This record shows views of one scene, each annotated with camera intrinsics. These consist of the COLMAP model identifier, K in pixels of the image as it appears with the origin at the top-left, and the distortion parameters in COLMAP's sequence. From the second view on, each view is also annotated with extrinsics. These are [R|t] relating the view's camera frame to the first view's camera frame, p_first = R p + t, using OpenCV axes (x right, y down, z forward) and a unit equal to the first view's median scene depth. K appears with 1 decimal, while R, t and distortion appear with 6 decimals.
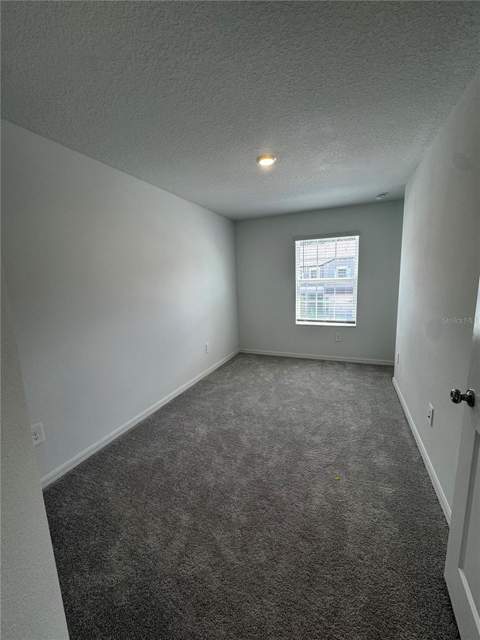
lens RADIAL K [[256.7, 0, 238.0], [0, 256.7, 321.5], [0, 0, 1]] dist [-0.010451, -0.000339]
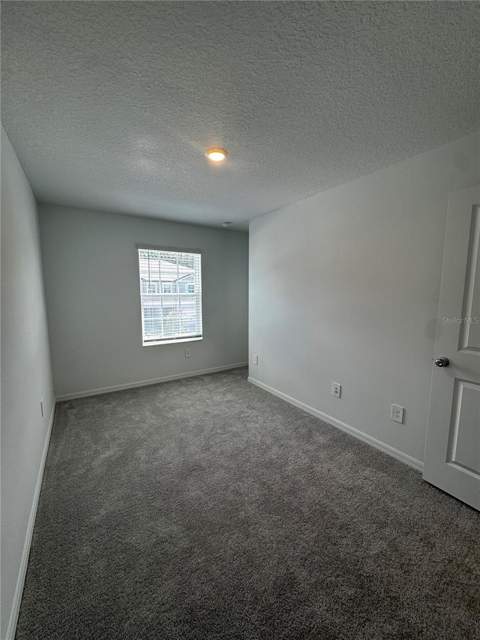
lens RADIAL K [[256.7, 0, 238.8], [0, 256.7, 319.5], [0, 0, 1]] dist [-0.010451, -0.000339]
pose [[0.555977, -0.059552, 0.829062, -0.328429], [0.119634, 0.992778, -0.008915, -0.035053], [-0.822544, 0.104140, 0.559086, 0.285637]]
